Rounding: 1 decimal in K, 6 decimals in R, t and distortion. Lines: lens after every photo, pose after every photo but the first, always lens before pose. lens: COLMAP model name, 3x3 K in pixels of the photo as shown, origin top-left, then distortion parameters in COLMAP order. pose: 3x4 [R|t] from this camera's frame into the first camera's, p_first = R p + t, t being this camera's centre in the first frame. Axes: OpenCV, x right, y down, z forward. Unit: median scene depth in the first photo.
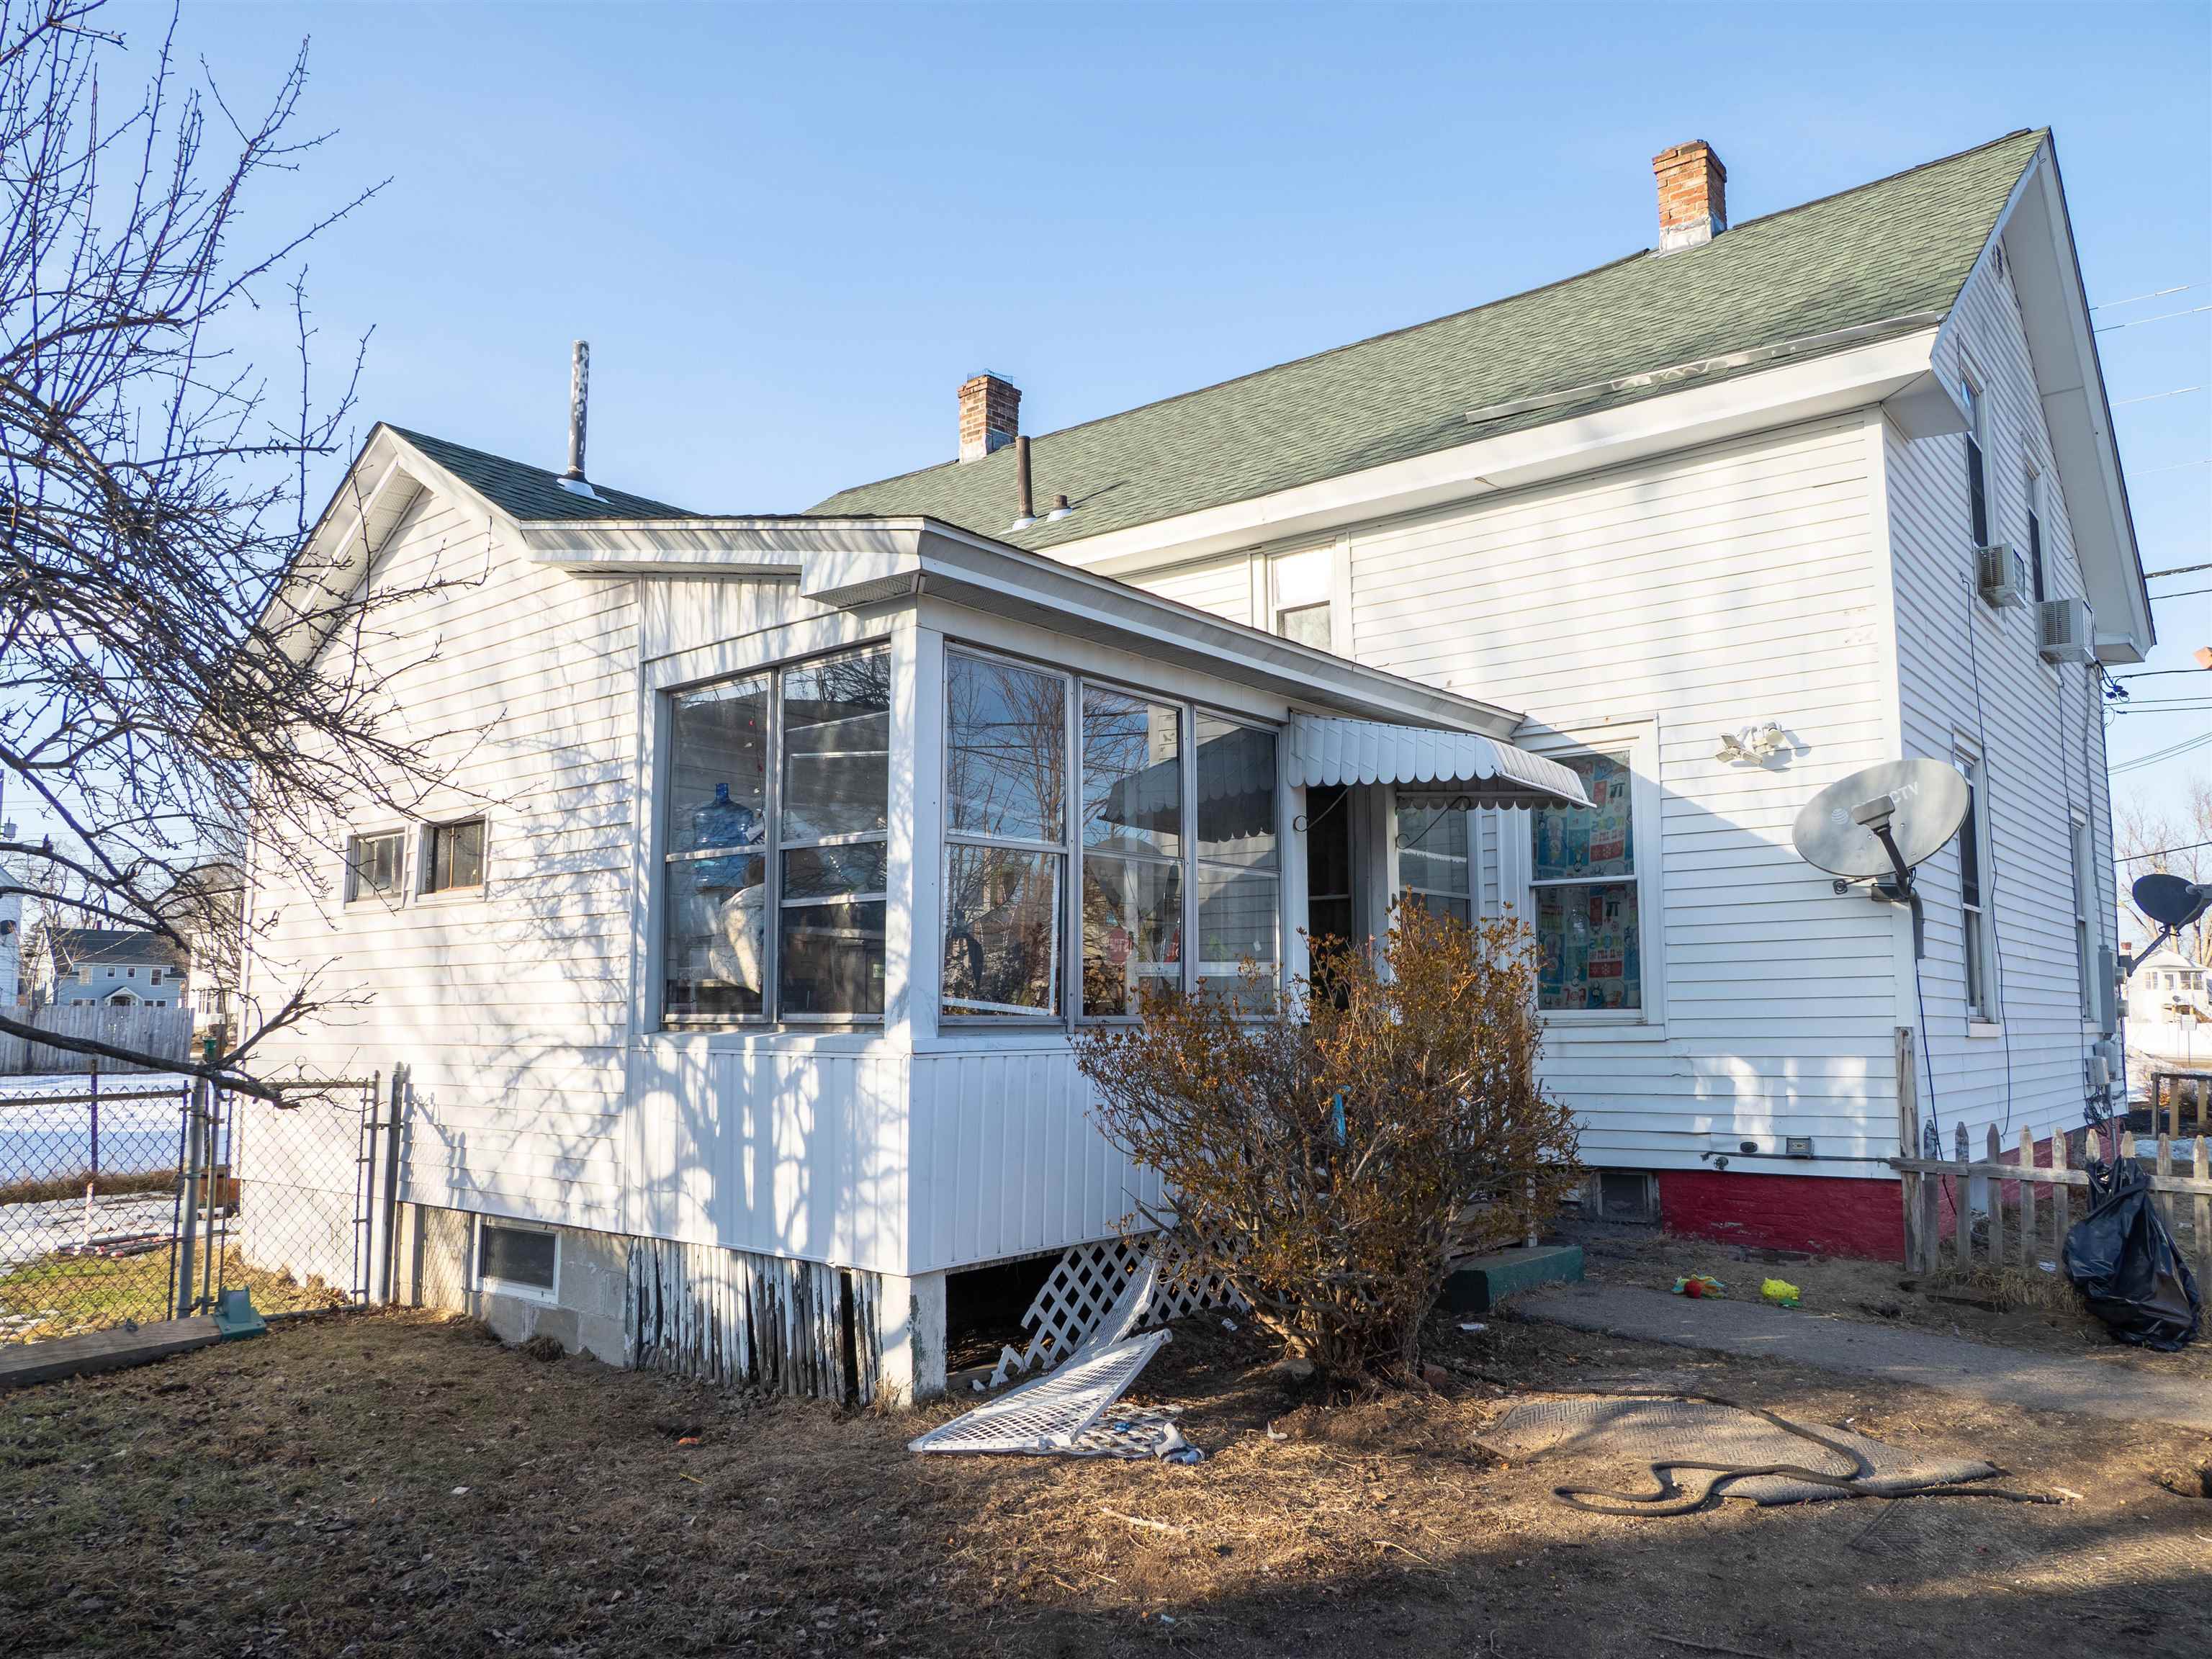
lens RADIAL K [[1570.2, 0, 1106.0], [0, 1570.2, 829.5], [0, 0, 1]] dist [-0.029328, 0.004171]
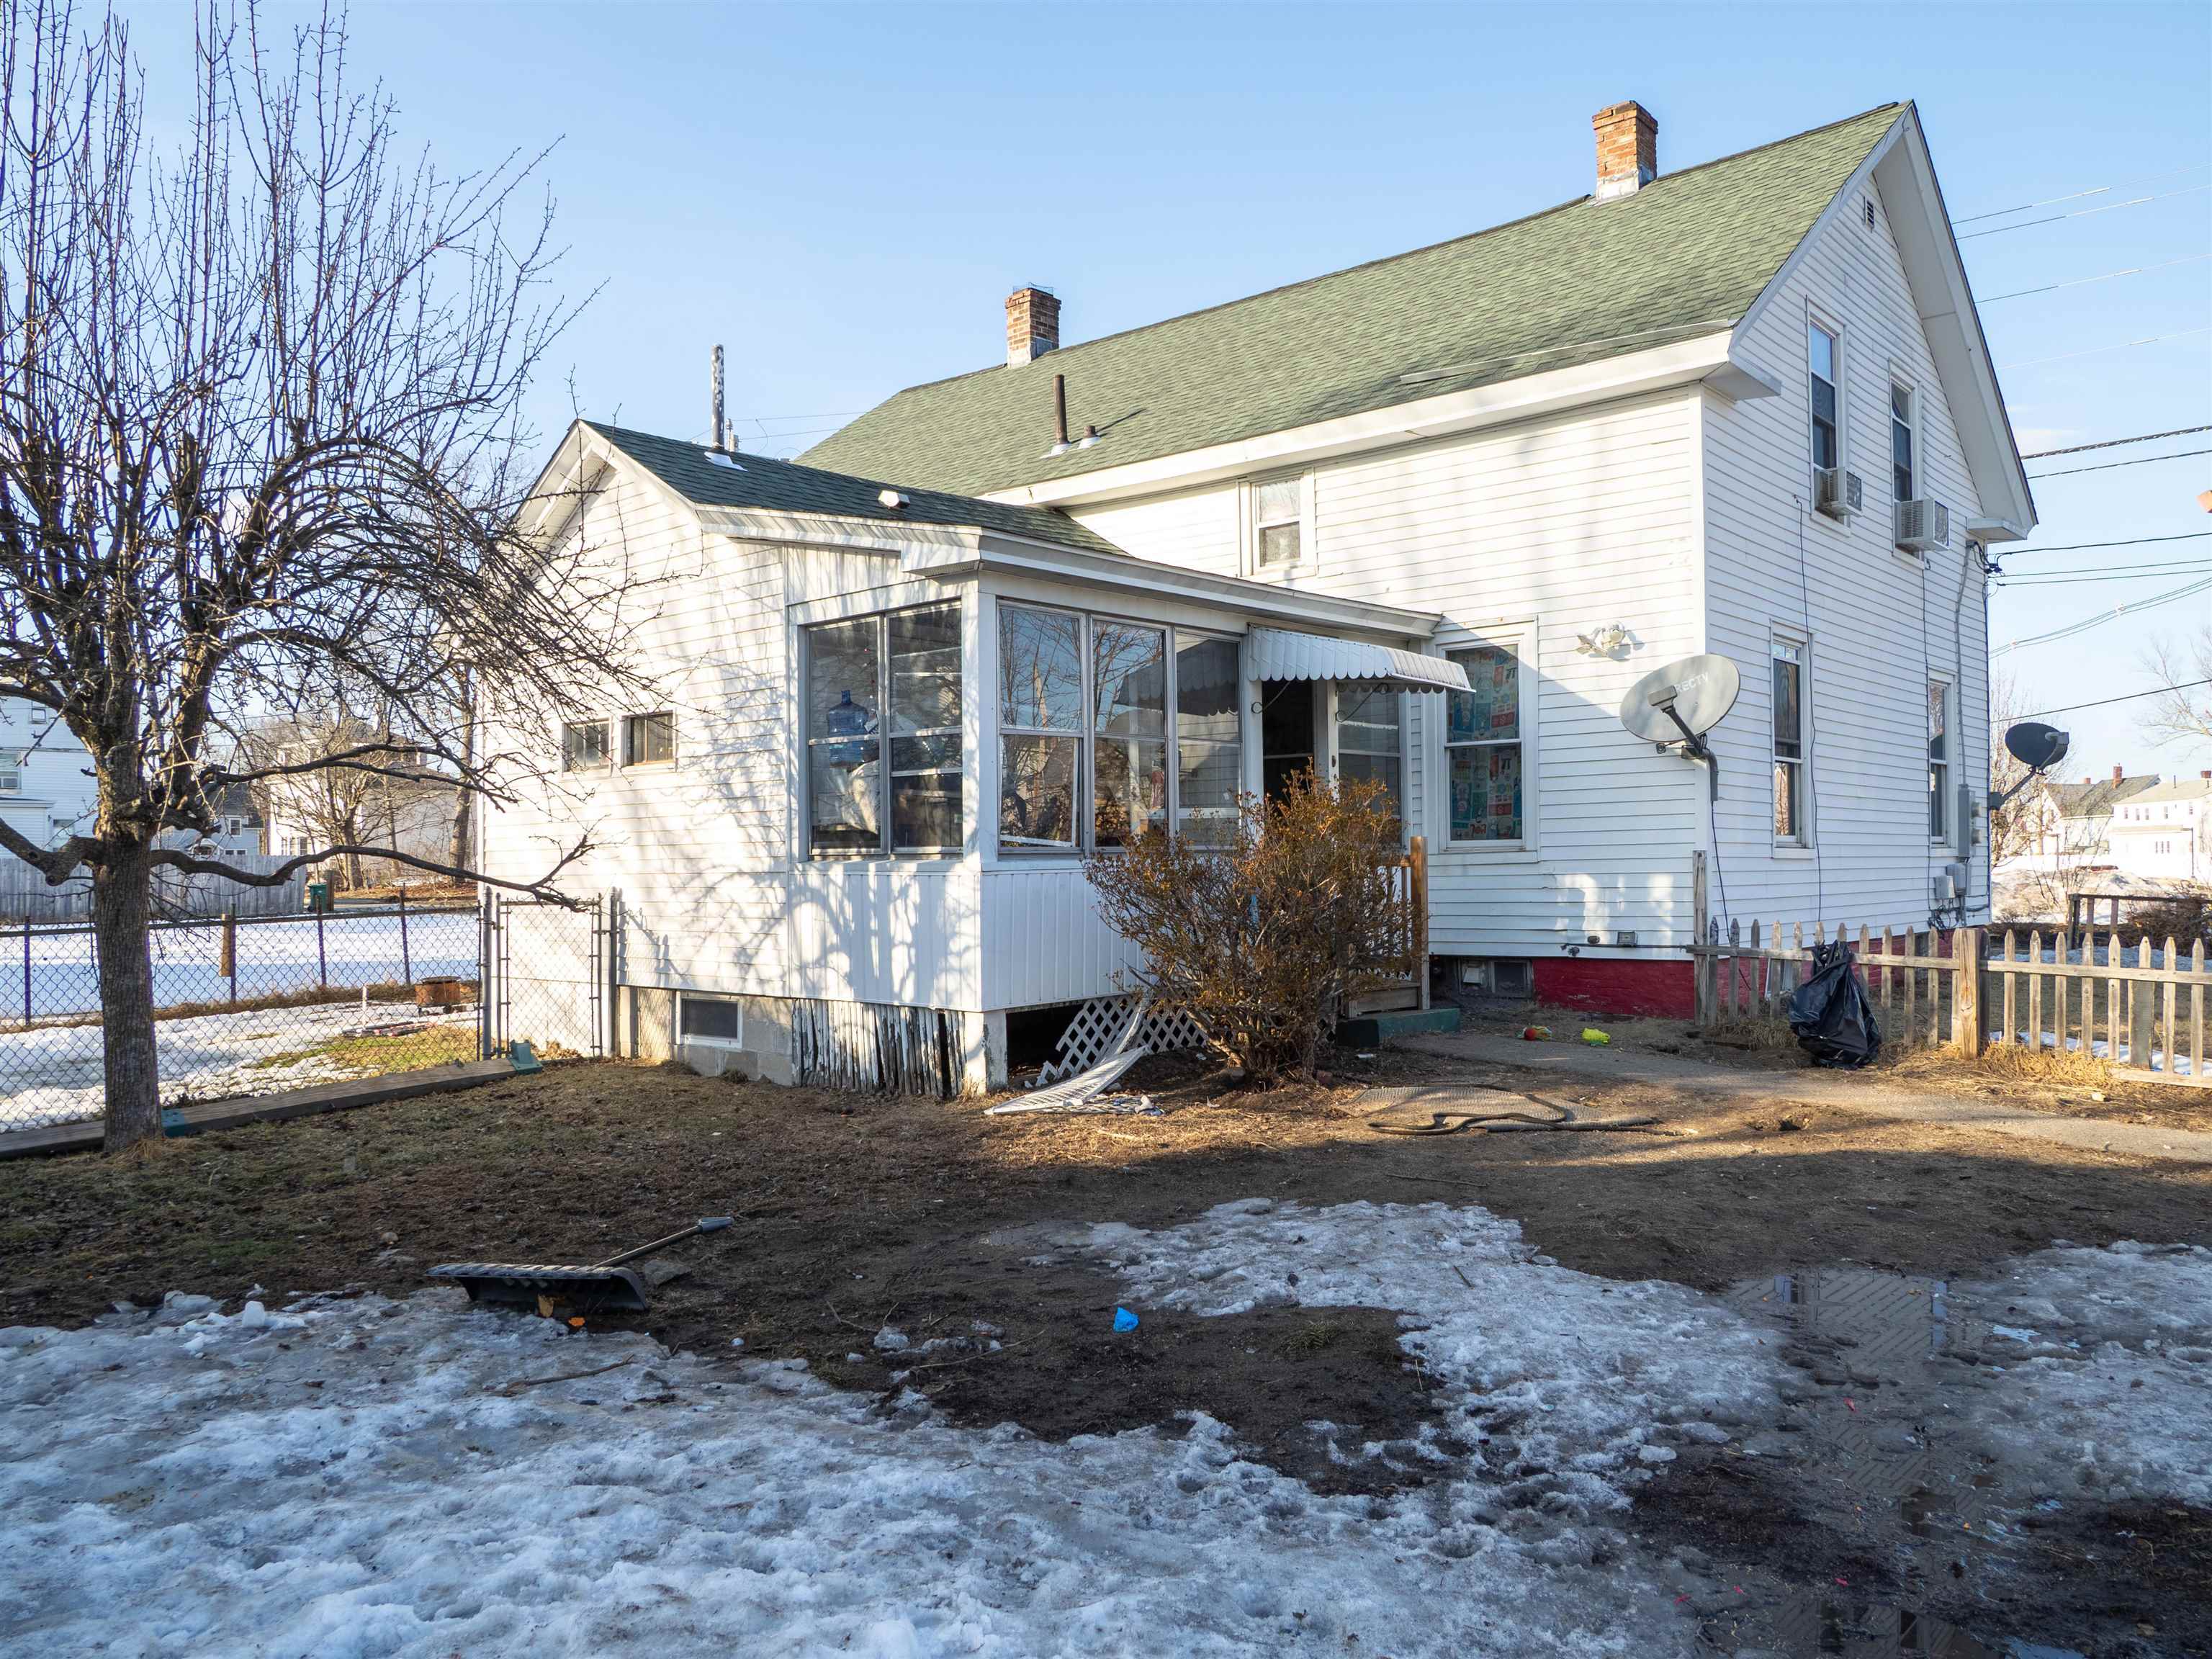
lens RADIAL K [[1570.2, 0, 1106.0], [0, 1570.2, 829.5], [0, 0, 1]] dist [-0.029328, 0.004171]
pose [[0.999191, -0.011081, -0.038667, 0.045069], [0.014984, 0.994655, 0.102158, -0.041376], [0.037328, -0.102654, 0.994016, -0.398762]]
